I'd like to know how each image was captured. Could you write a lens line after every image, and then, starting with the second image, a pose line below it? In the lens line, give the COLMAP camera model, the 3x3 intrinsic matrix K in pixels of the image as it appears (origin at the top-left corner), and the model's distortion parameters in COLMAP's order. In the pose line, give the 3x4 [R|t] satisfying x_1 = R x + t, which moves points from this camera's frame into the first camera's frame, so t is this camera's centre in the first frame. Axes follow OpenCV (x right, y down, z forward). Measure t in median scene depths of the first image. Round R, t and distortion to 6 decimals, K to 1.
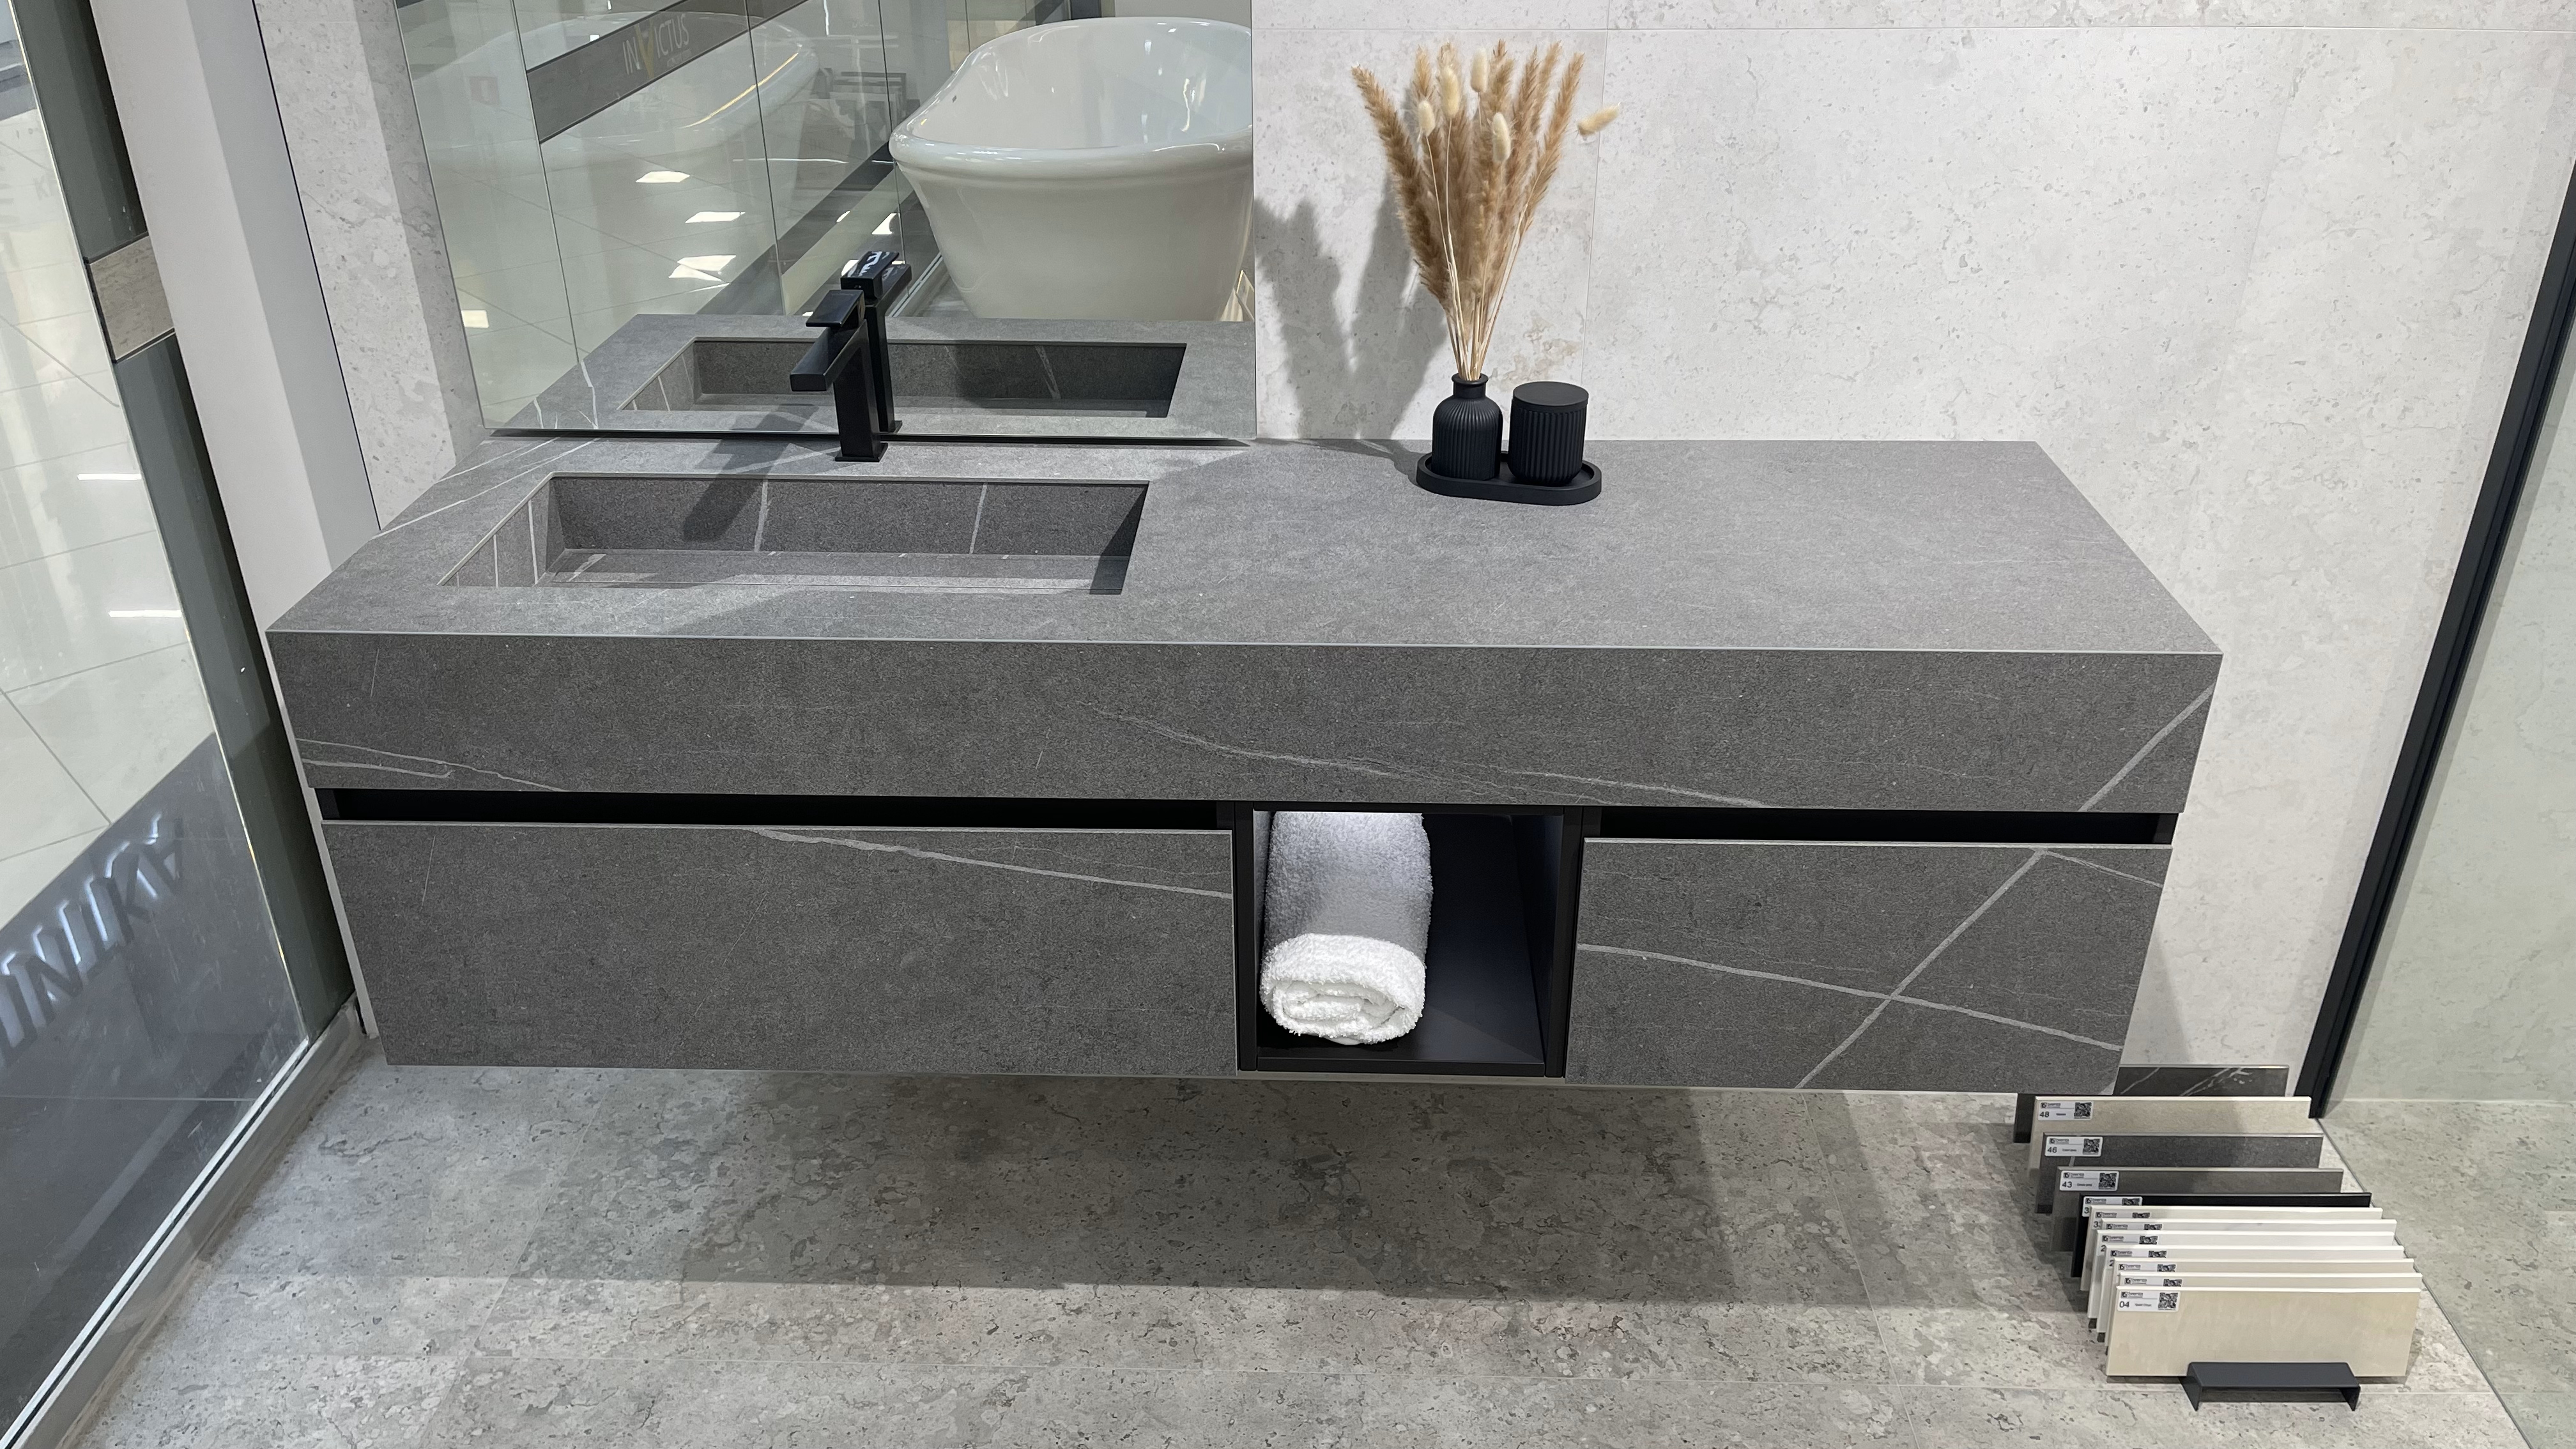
lens RADIAL K [[1950.4, 0, 1288.2], [0, 1950.4, 732.2], [0, 0, 1]] dist [0.063538, -0.065495]
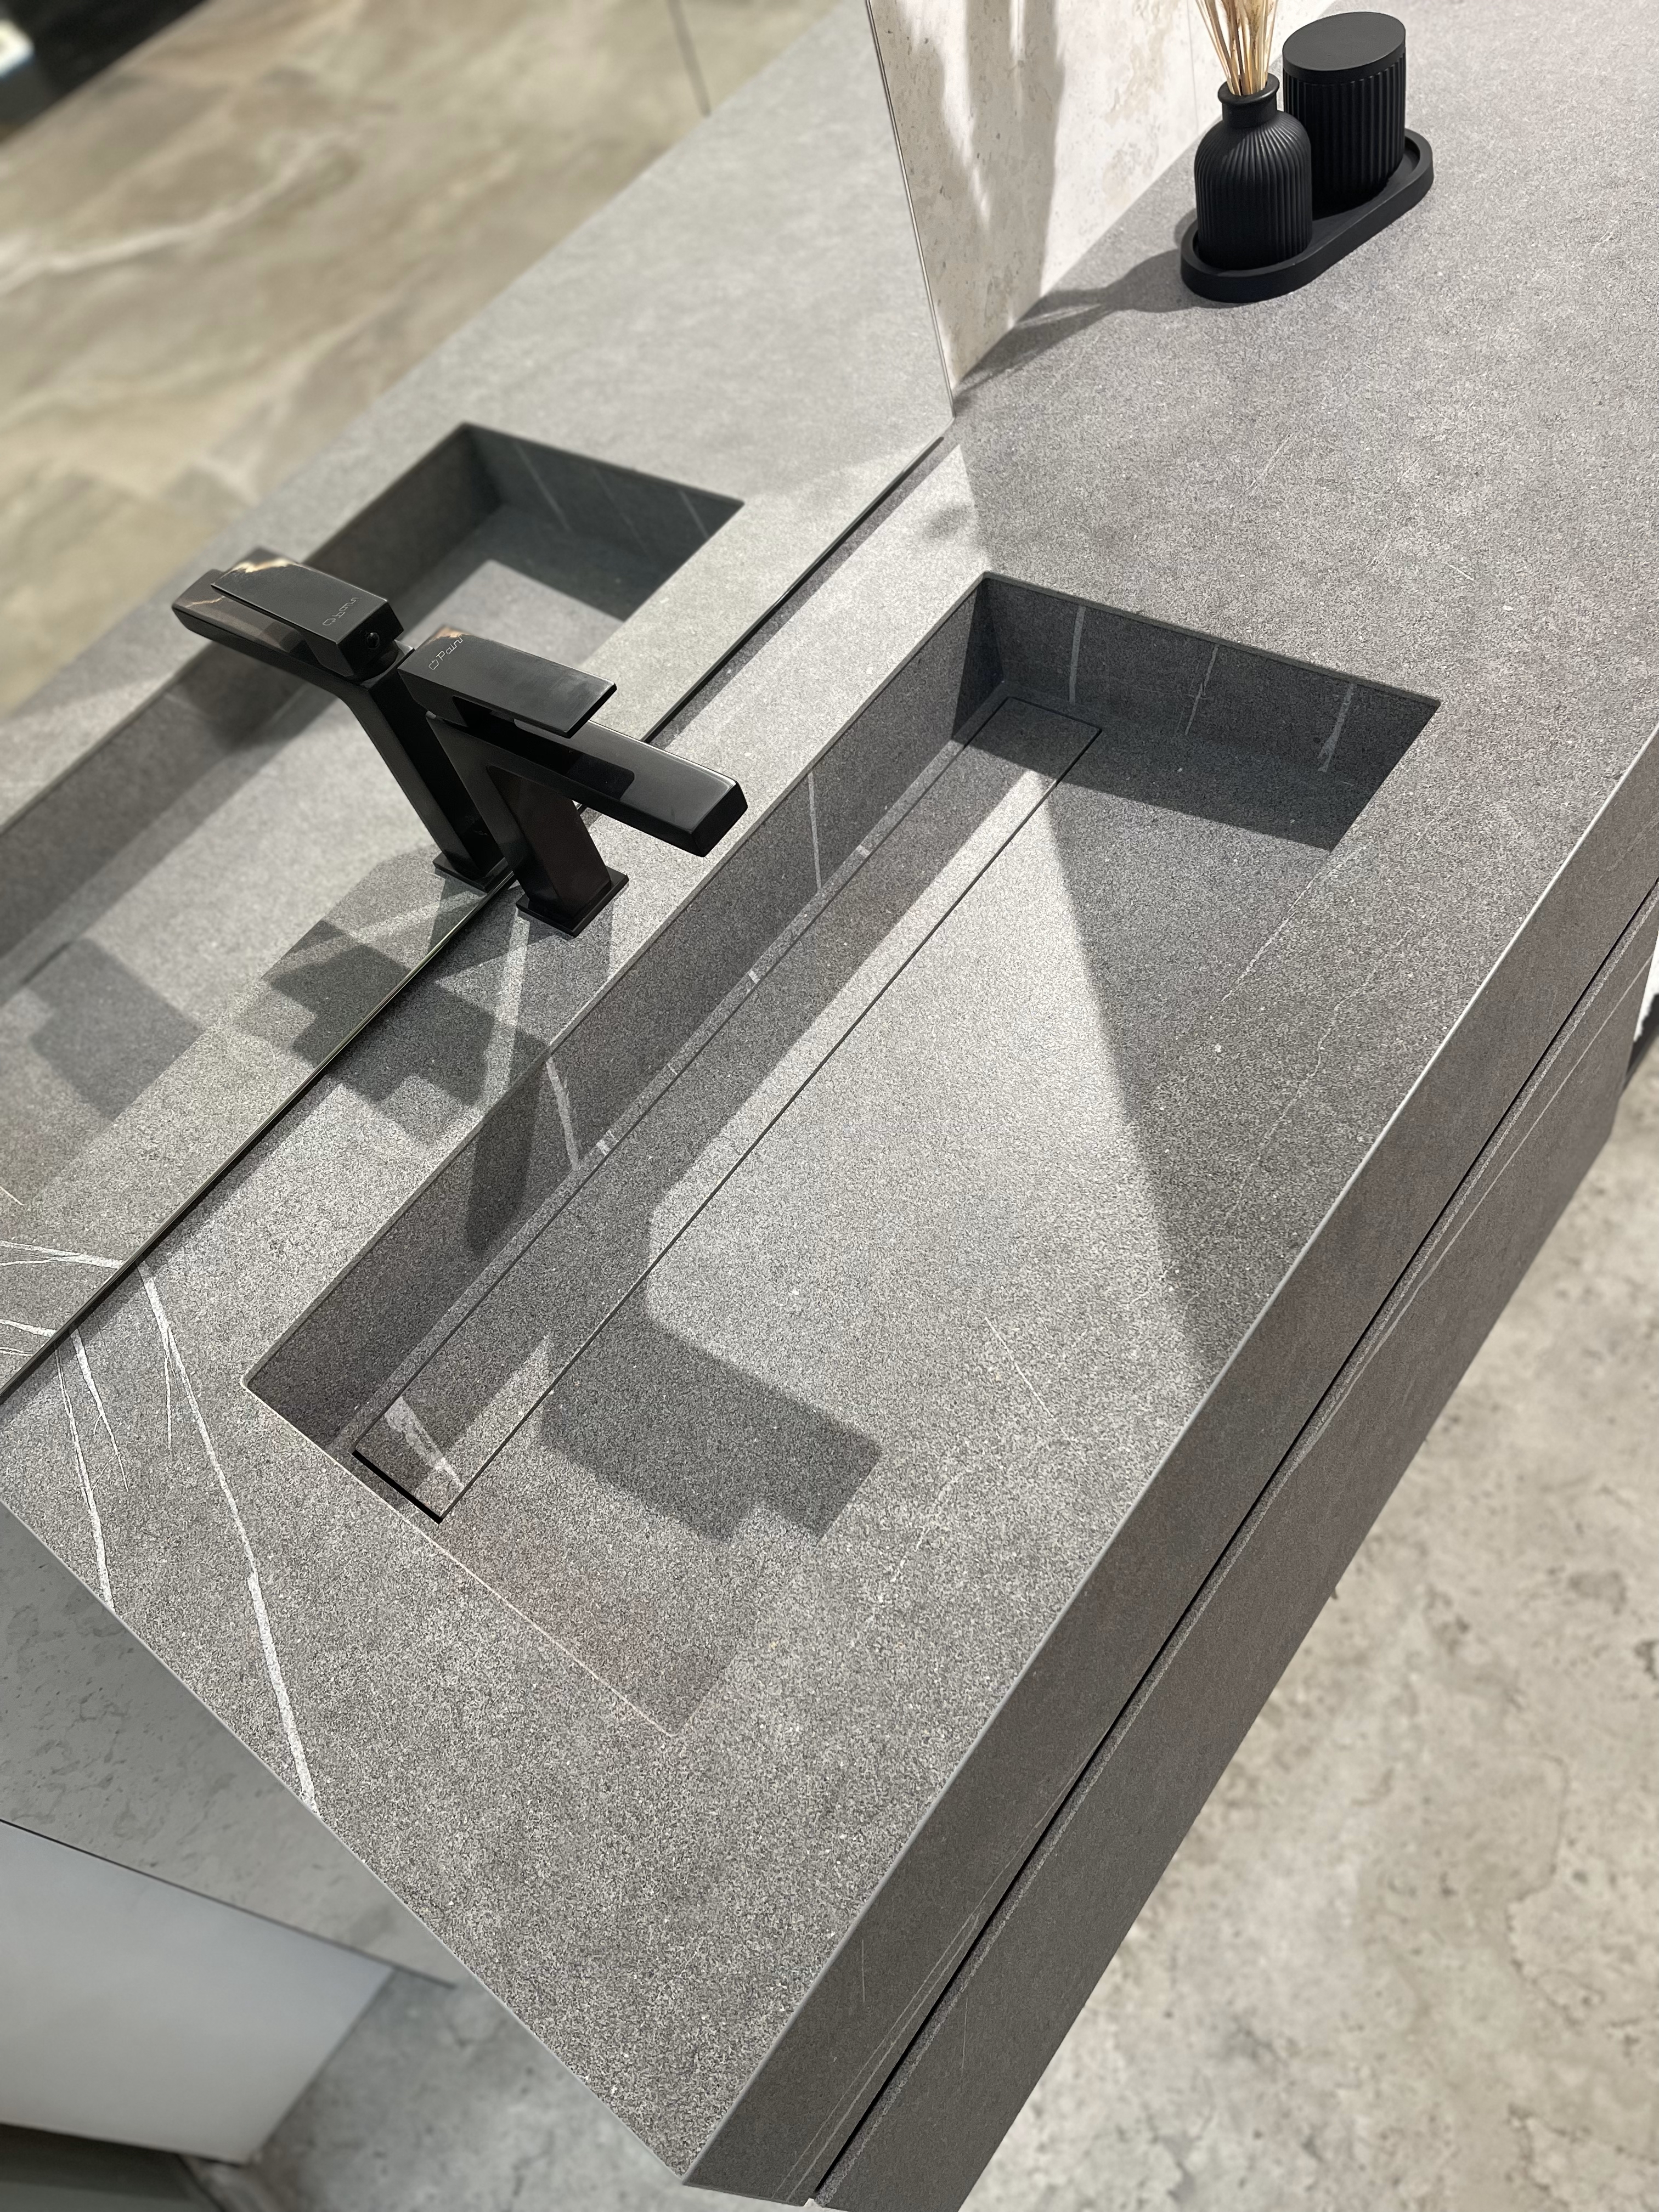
lens RADIAL K [[1675.4, 0, 832.9], [0, 1675.4, 1113.6], [0, 0, 1]] dist [0.071198, -0.092948]
pose [[0.575754, -0.738436, 0.351027, -0.384329], [0.581344, 0.671615, 0.459317, -0.272627], [-0.574931, -0.060386, 0.815970, 0.600370]]
